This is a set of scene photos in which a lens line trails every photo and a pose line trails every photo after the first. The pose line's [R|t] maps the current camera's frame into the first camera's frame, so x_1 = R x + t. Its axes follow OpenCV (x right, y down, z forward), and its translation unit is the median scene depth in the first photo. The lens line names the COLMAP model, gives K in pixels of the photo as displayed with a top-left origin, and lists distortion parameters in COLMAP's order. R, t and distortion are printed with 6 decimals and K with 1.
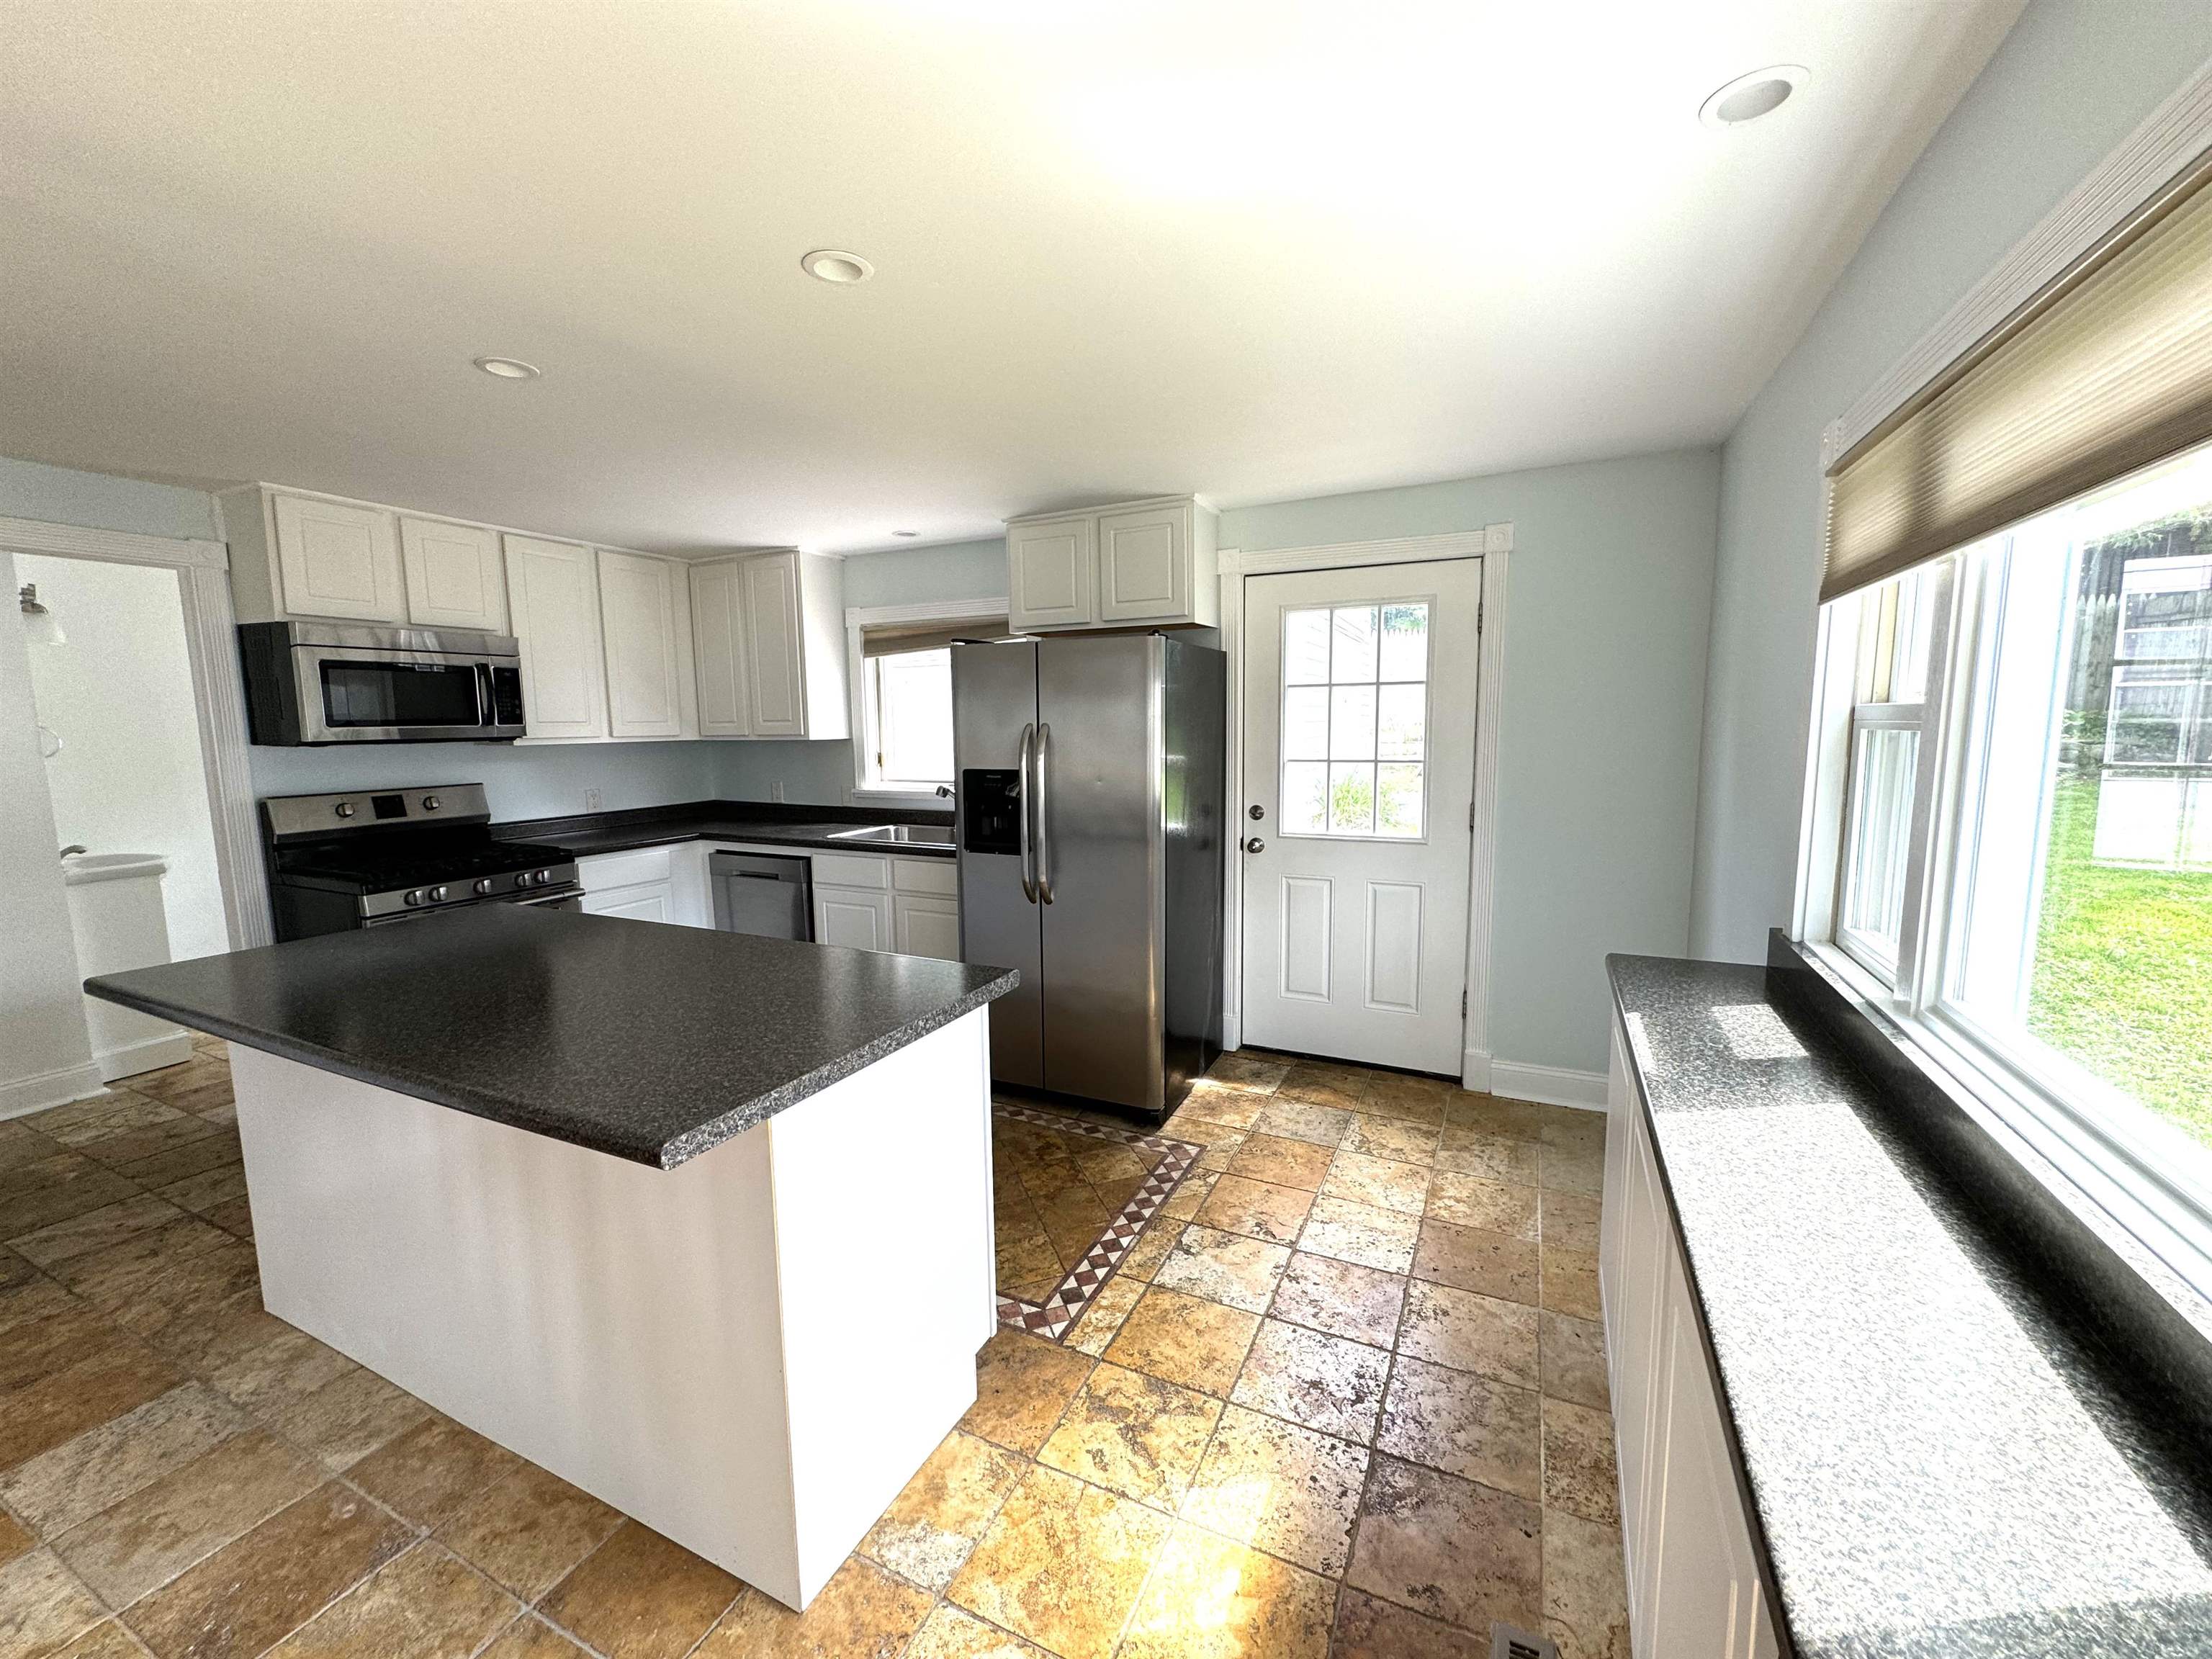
lens RADIAL K [[887.0, 0, 1103.0], [0, 887.0, 832.3], [0, 0, 1]] dist [-0.001453, 0.000520]
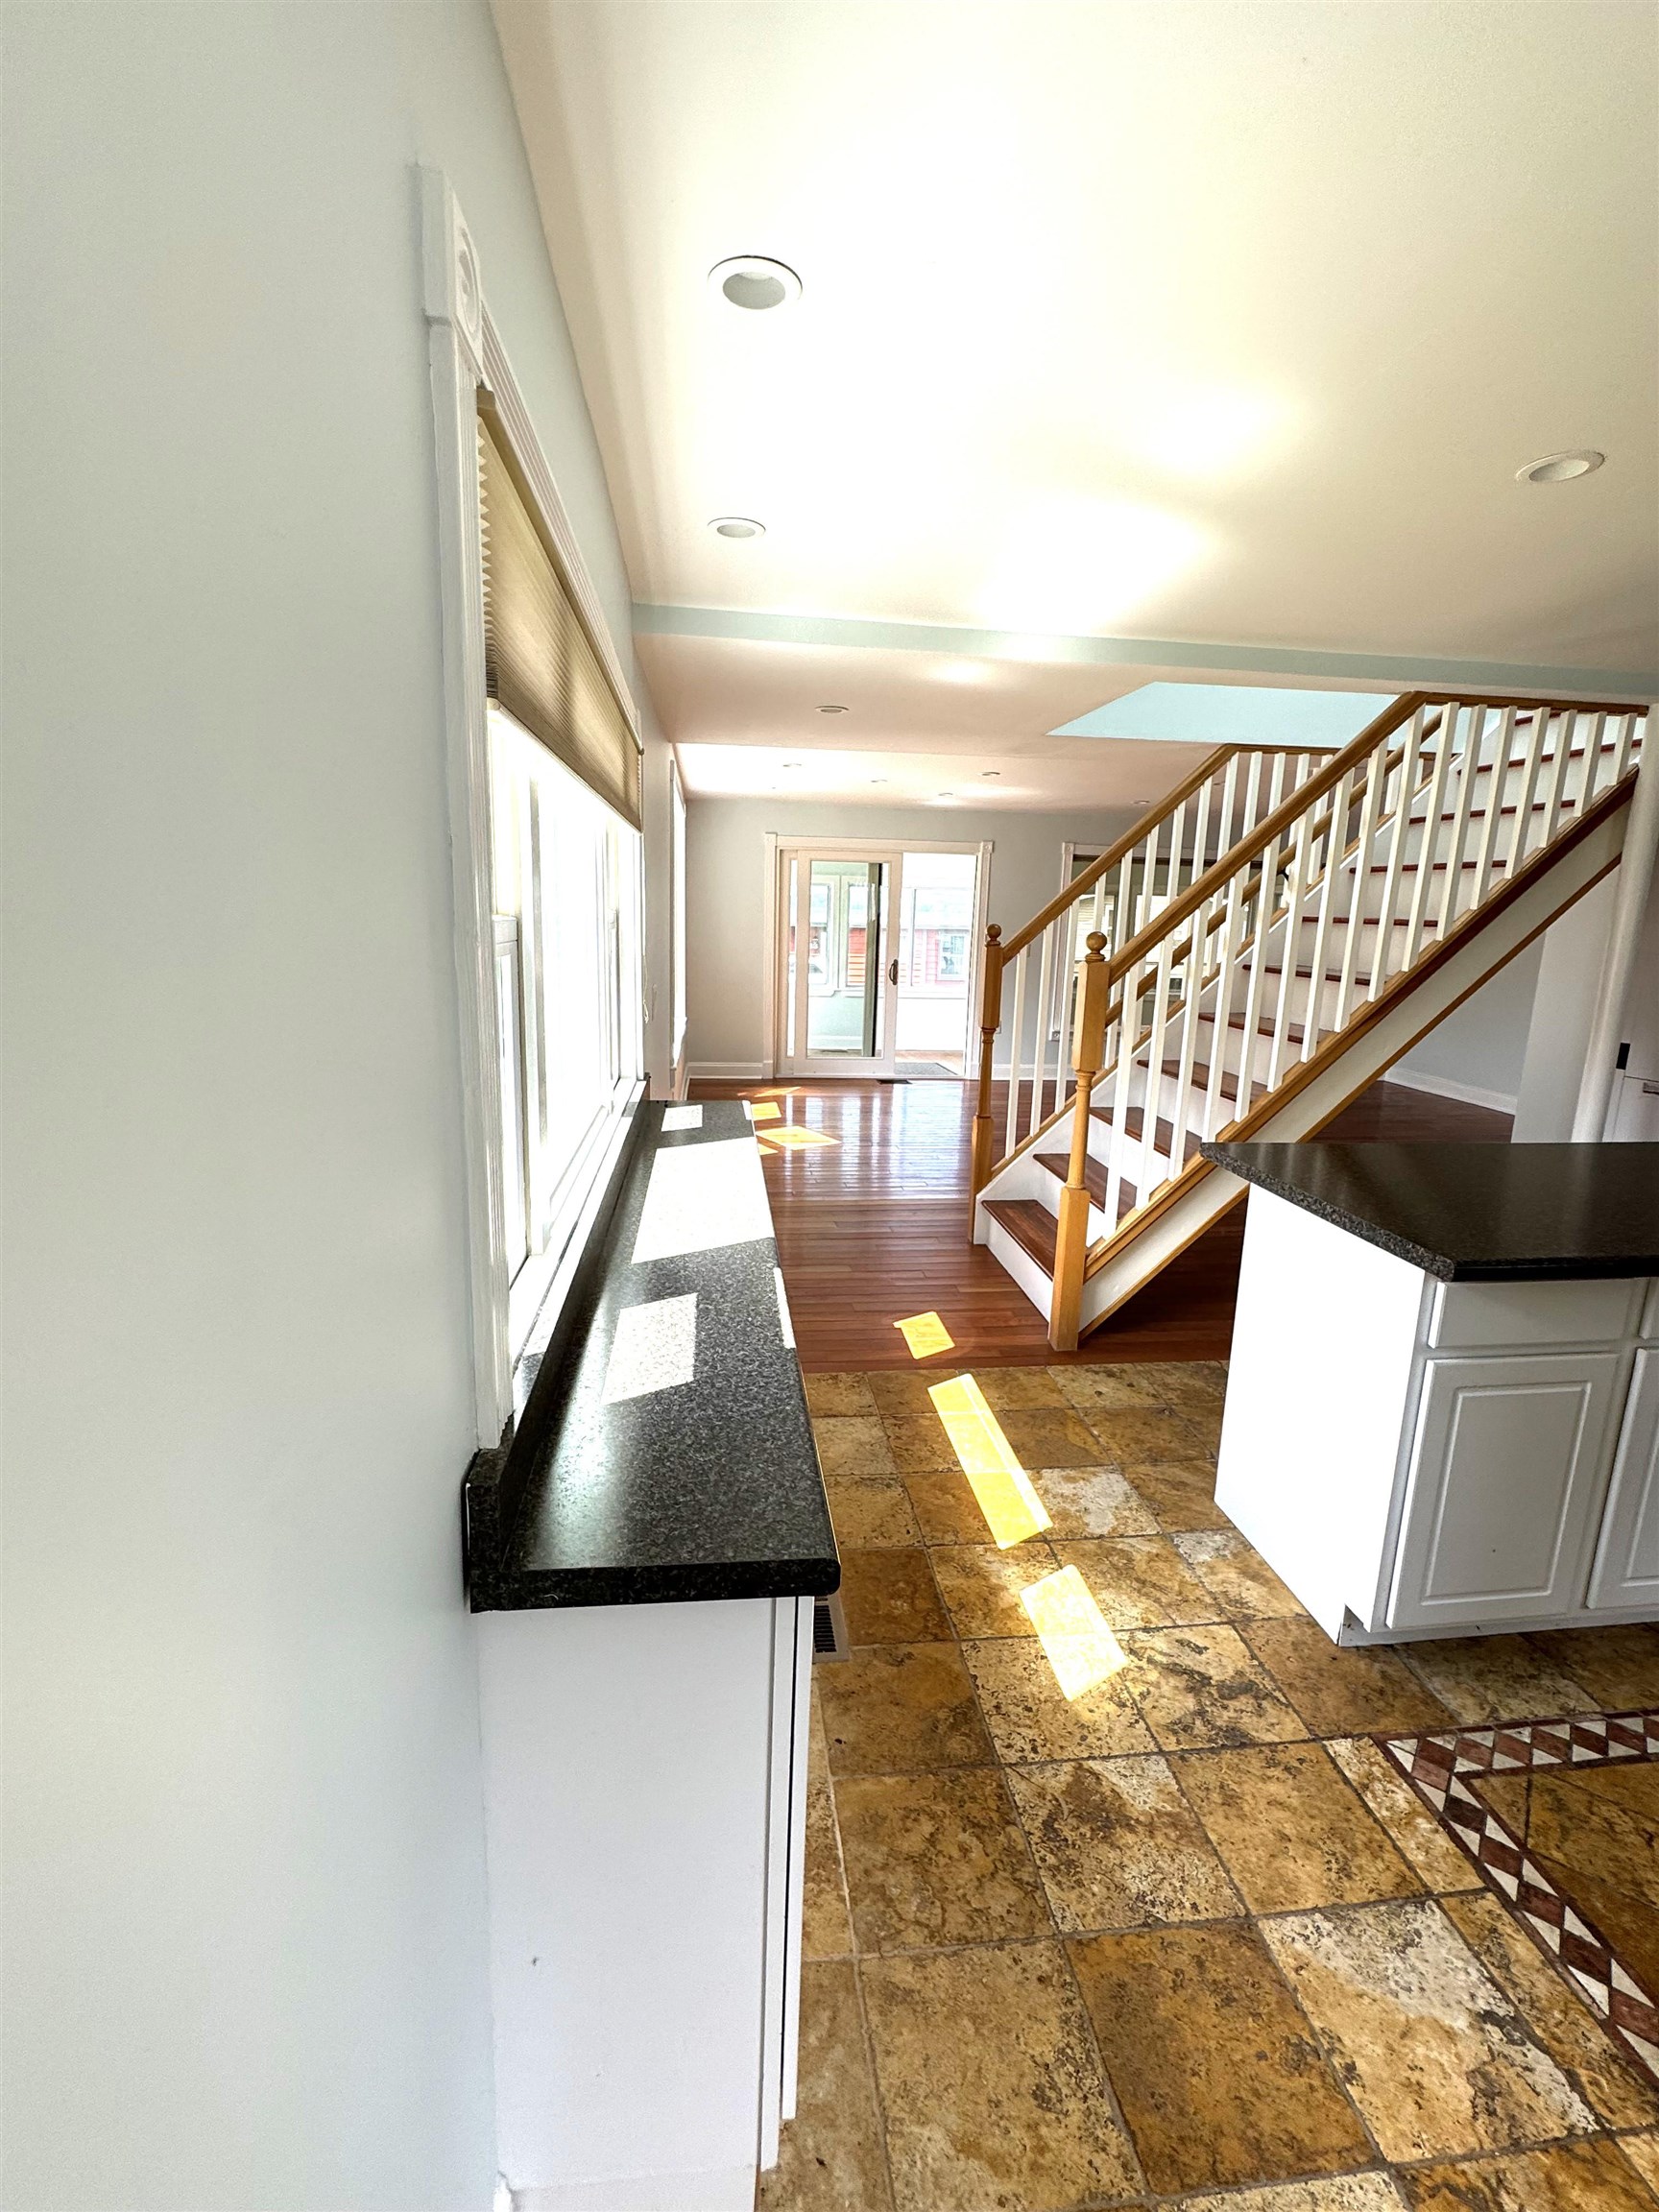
lens RADIAL K [[973.8, 0, 830.4], [0, 973.8, 1100.5], [0, 0, 1]] dist [-0.001767, -0.000165]
pose [[-0.839888, 0.094308, -0.534504, 0.926358], [-0.086237, 0.949092, 0.302965, -0.224104], [0.535866, 0.300551, -0.788998, 1.510244]]
